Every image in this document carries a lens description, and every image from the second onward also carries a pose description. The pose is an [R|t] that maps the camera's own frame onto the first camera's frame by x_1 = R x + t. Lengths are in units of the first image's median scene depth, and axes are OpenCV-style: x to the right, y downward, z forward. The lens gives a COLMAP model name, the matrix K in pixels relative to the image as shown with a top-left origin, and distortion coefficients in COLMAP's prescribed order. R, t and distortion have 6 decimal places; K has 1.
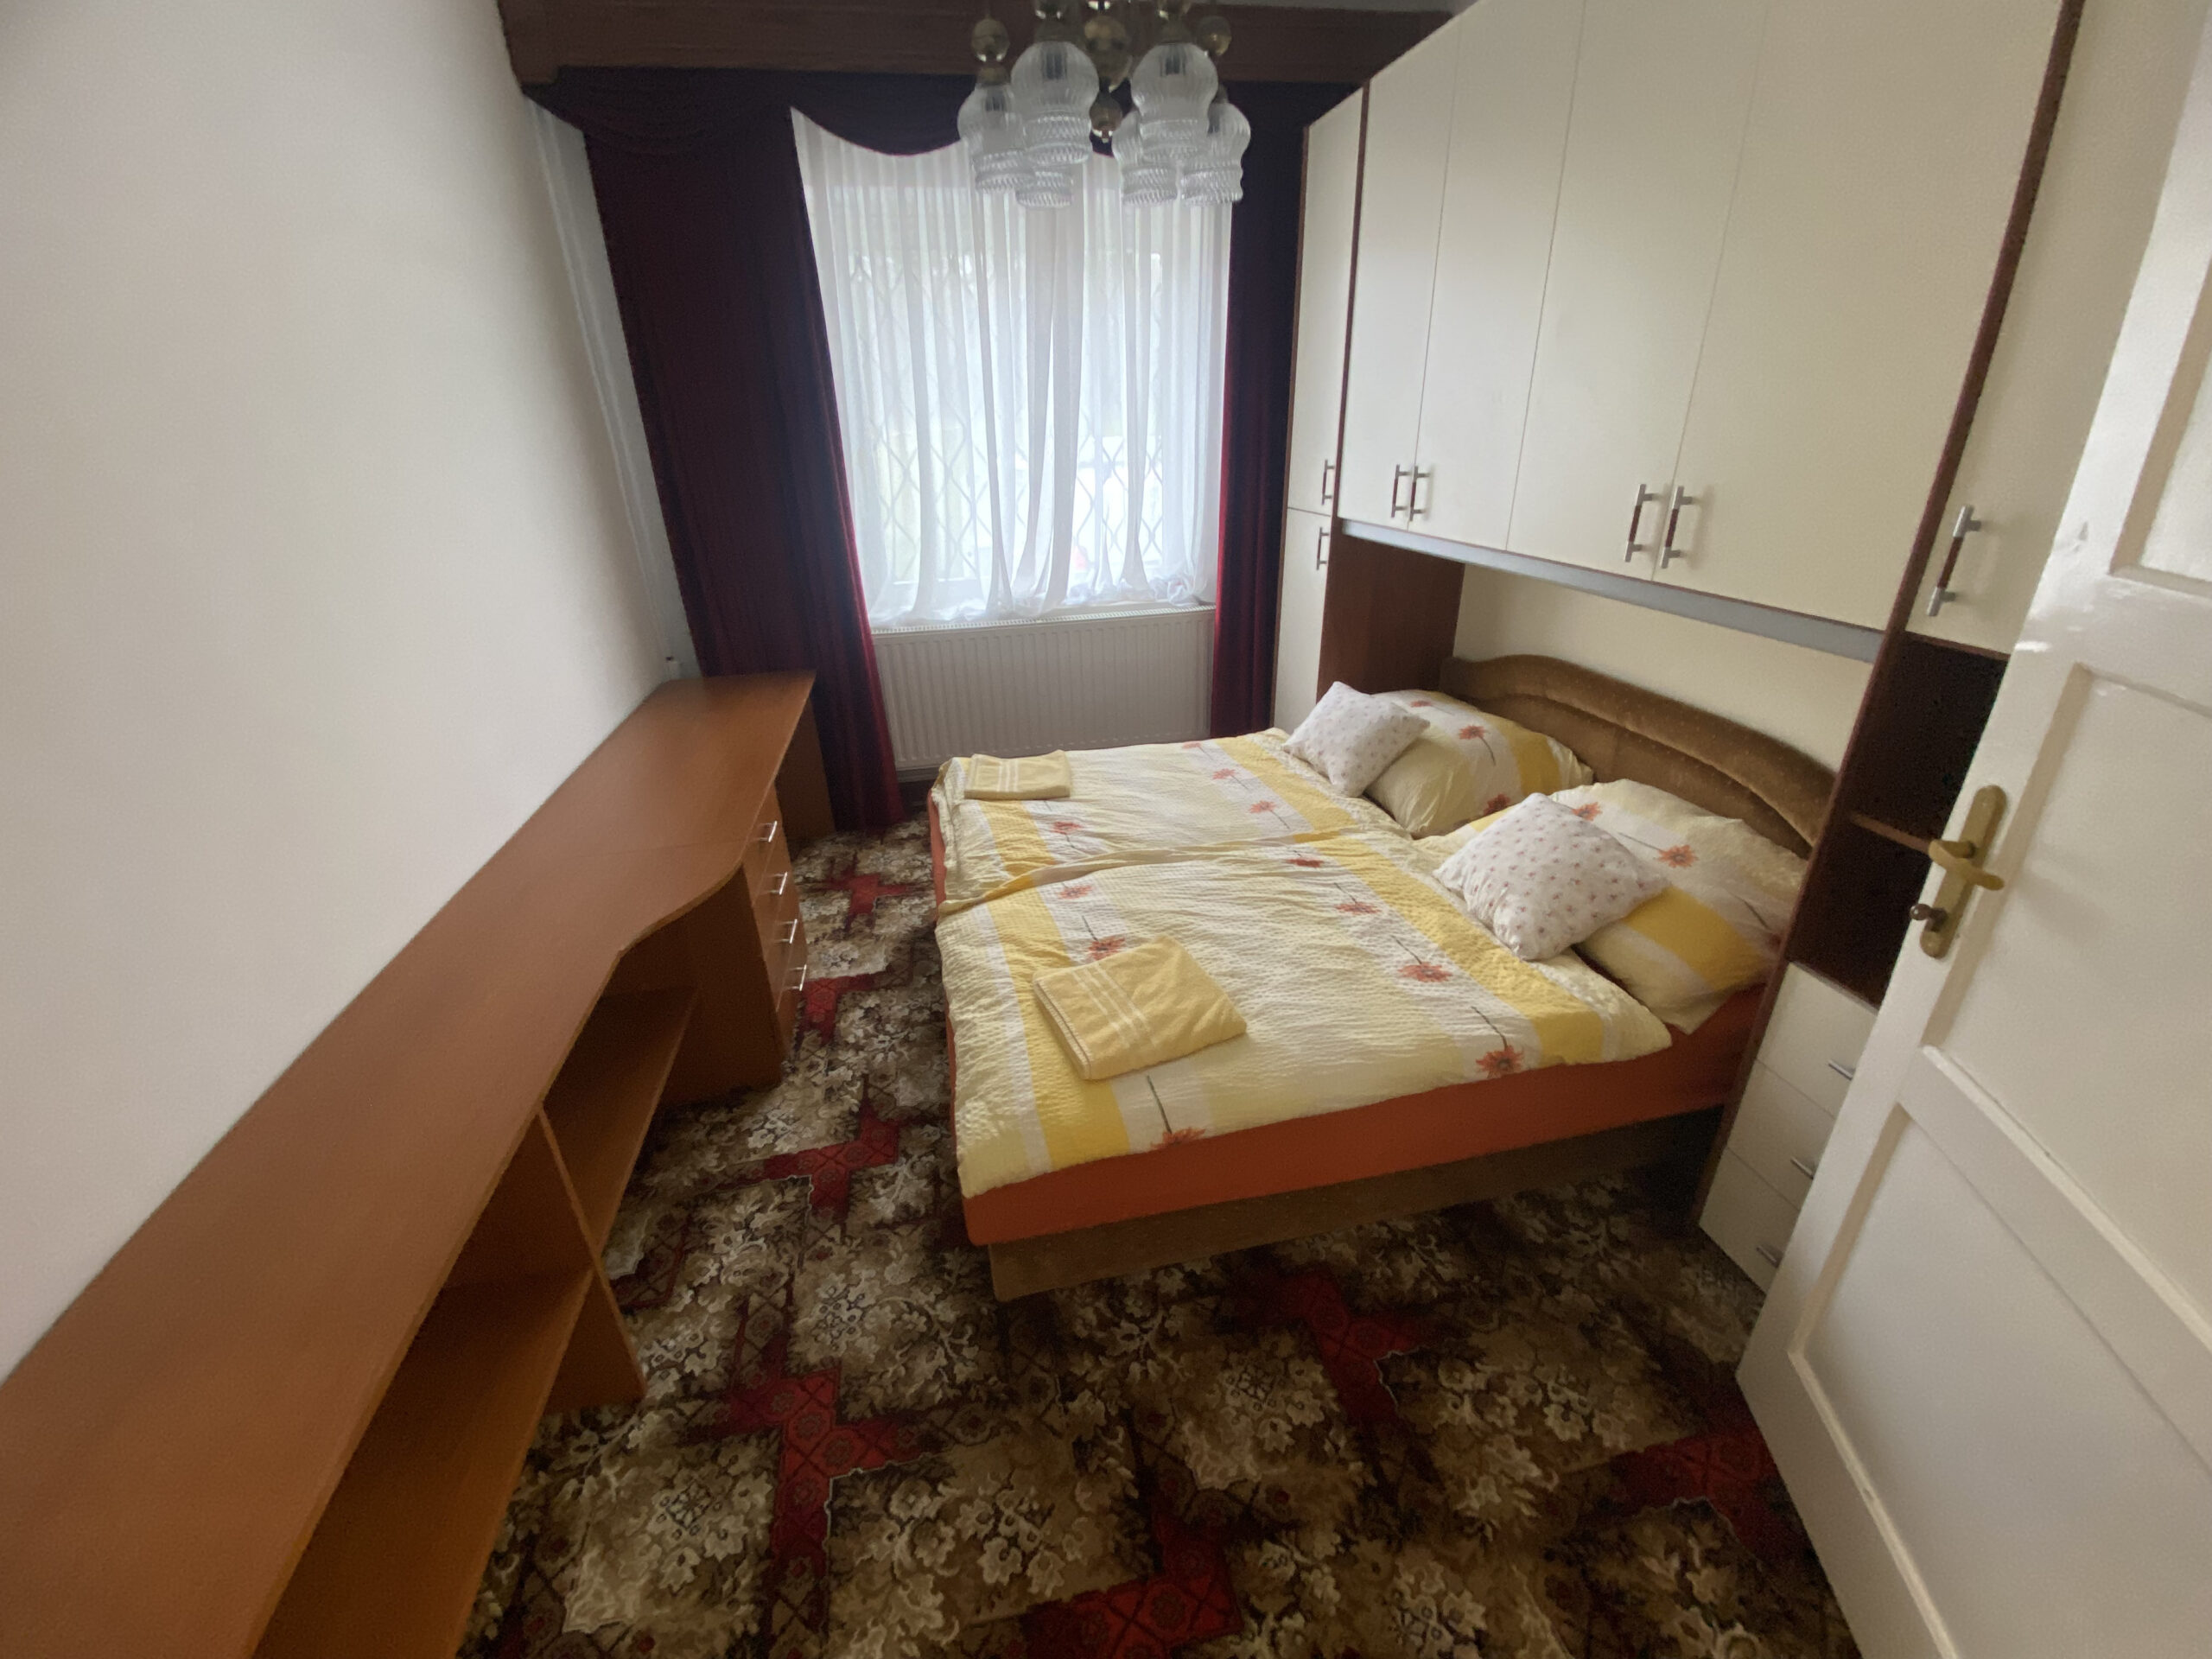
lens RADIAL K [[898.5, 0, 1114.5], [0, 898.5, 817.4], [0, 0, 1]] dist [-0.001252, -0.000406]
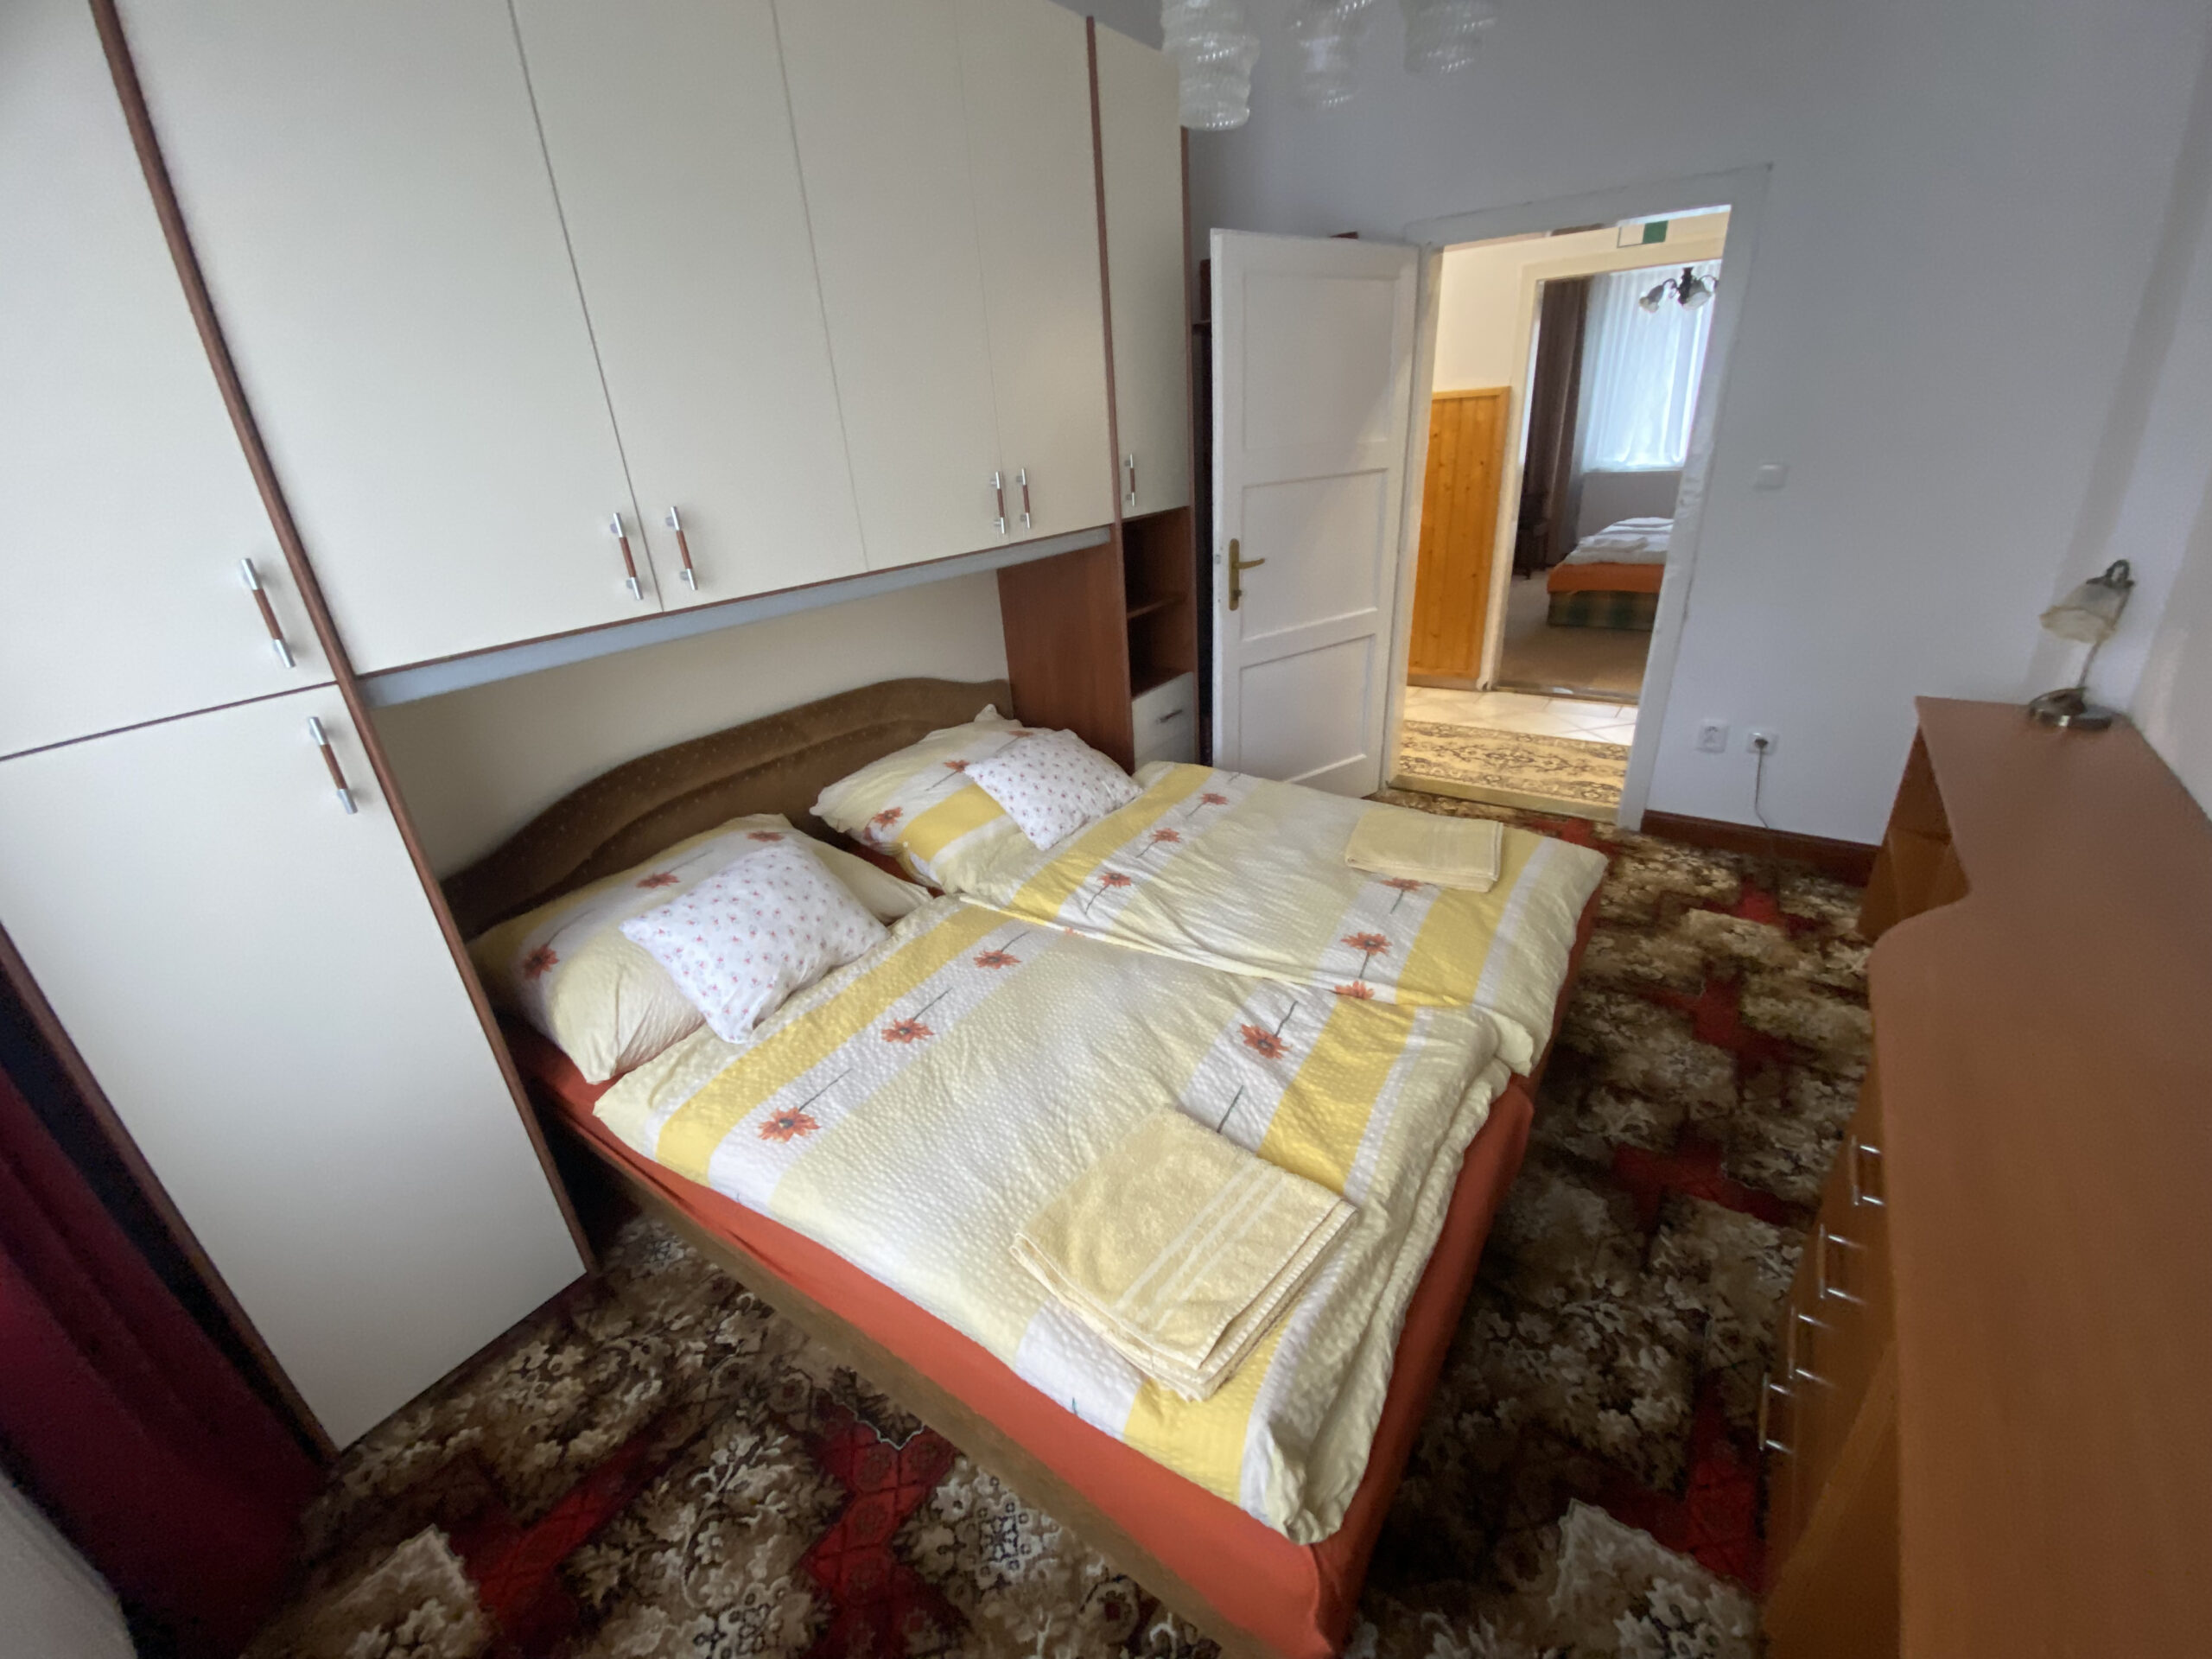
lens RADIAL K [[898.5, 0, 1114.5], [0, 898.5, 817.4], [0, 0, 1]] dist [-0.001252, -0.000406]
pose [[-0.683036, -0.221074, 0.696124, -0.392847], [0.360822, 0.726535, 0.584769, -0.512512], [-0.635036, 0.650595, -0.416481, 1.286286]]
